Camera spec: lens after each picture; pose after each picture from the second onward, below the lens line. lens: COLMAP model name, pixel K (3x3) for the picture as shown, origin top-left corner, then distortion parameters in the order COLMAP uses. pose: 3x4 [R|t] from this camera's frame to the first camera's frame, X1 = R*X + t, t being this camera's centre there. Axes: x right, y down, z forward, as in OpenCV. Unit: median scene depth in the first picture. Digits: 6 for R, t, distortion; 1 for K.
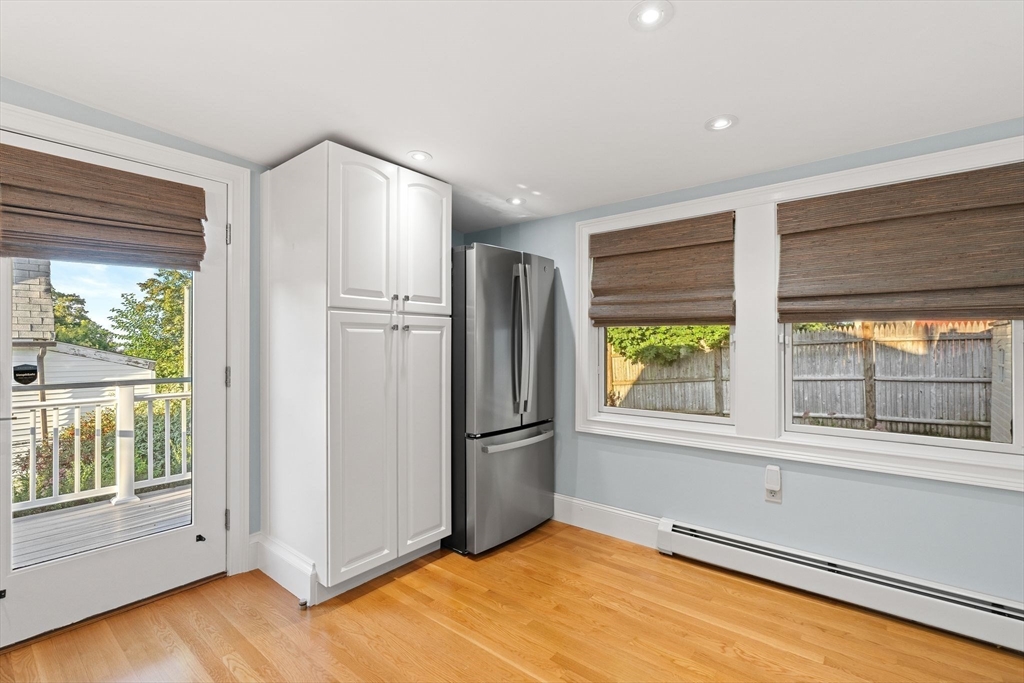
lens RADIAL K [[468.6, 0, 512.0], [0, 468.6, 341.5], [0, 0, 1]] dist [0.000406, -0.000290]
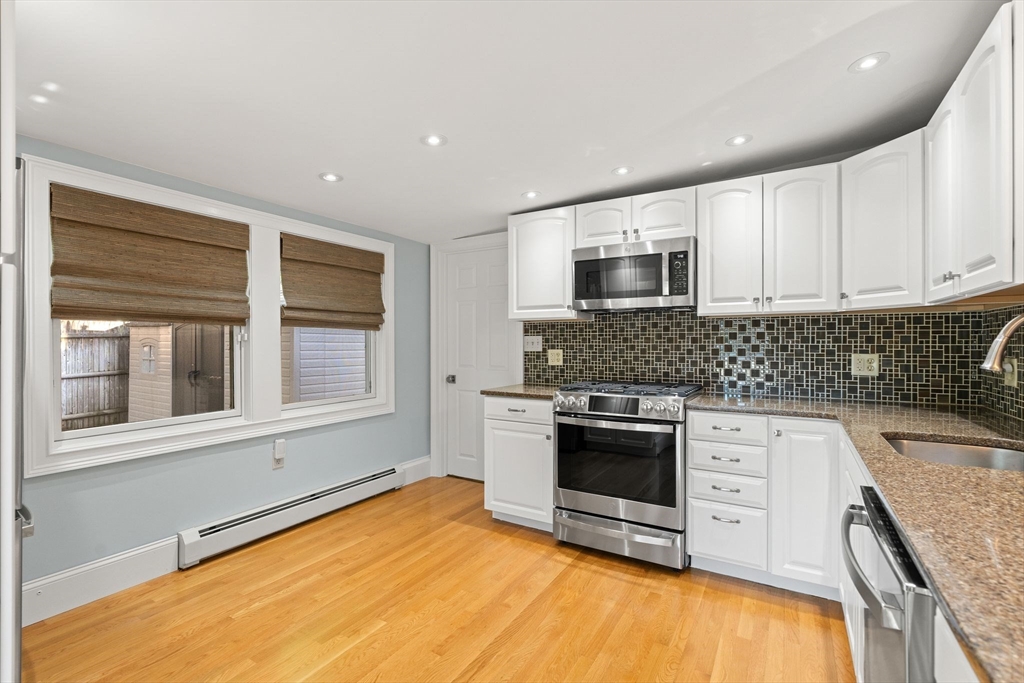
lens RADIAL K [[468.6, 0, 512.0], [0, 468.6, 341.5], [0, 0, 1]] dist [0.000406, -0.000290]
pose [[-0.148774, -0.000172, 0.988871, -0.698289], [-0.005650, 0.999984, -0.000676, -0.000549], [-0.988855, -0.005688, -0.148773, 0.508038]]
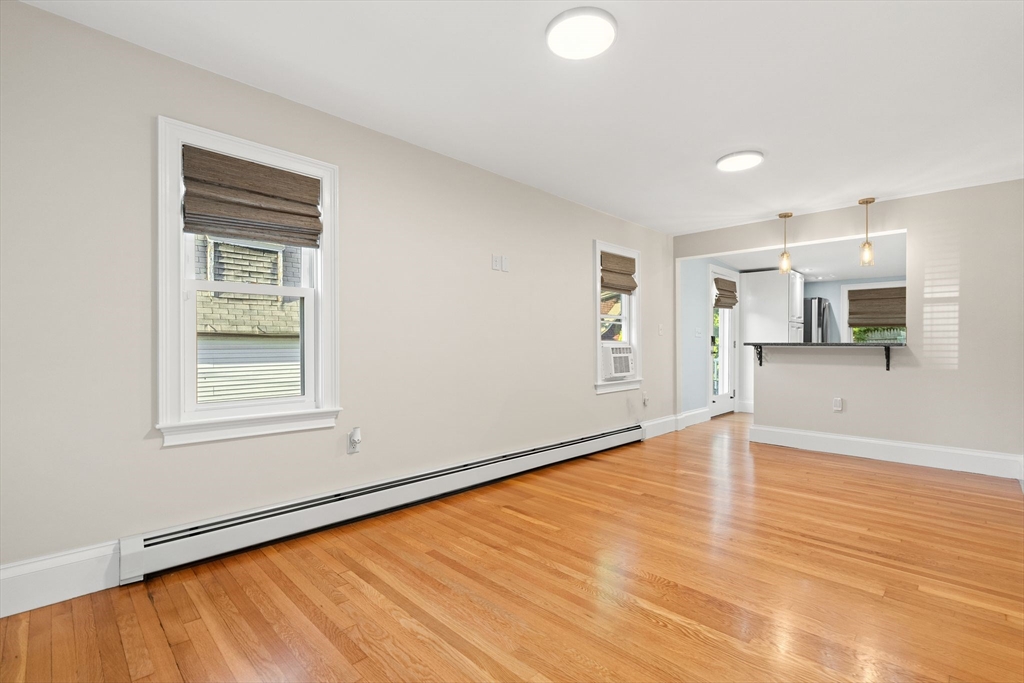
lens RADIAL K [[468.6, 0, 512.0], [0, 468.6, 341.5], [0, 0, 1]] dist [0.000406, -0.000290]
pose [[0.996131, 0.003868, -0.087793, -1.603292], [-0.003646, 0.999990, 0.002696, 0.050211], [0.087802, -0.002365, 0.996135, -1.884970]]
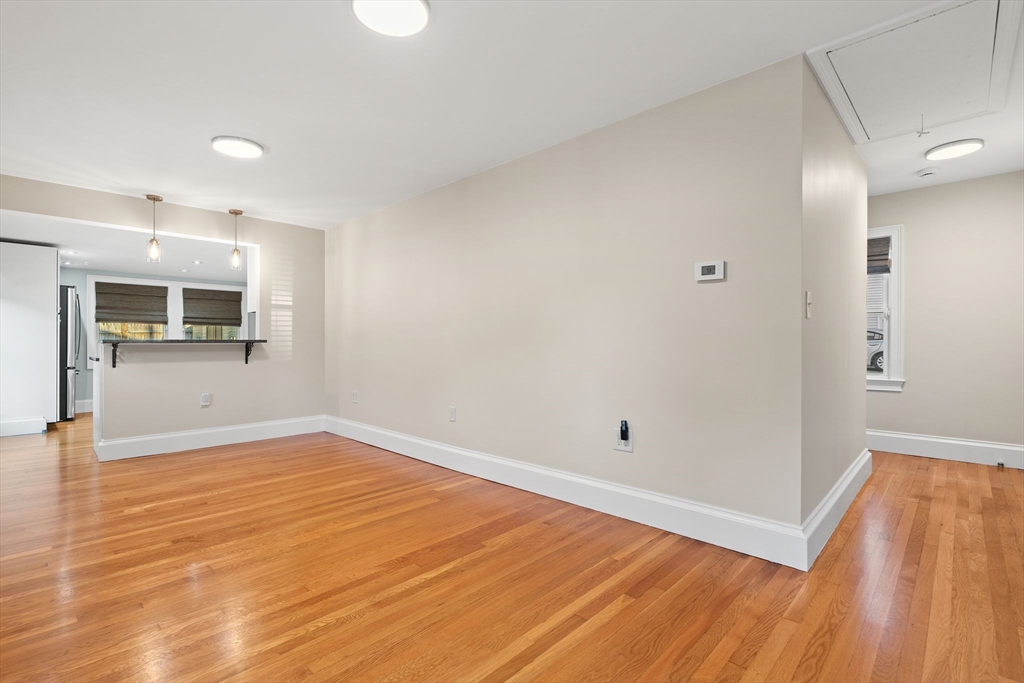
lens RADIAL K [[472.5, 0, 512.0], [0, 472.5, 341.5], [0, 0, 1]] dist [-0.000032, 0.000284]
pose [[0.075371, 0.000333, 0.997156, -2.252497], [-0.006775, 0.999977, 0.000178, 0.053497], [-0.997133, -0.006769, 0.075371, -1.356114]]
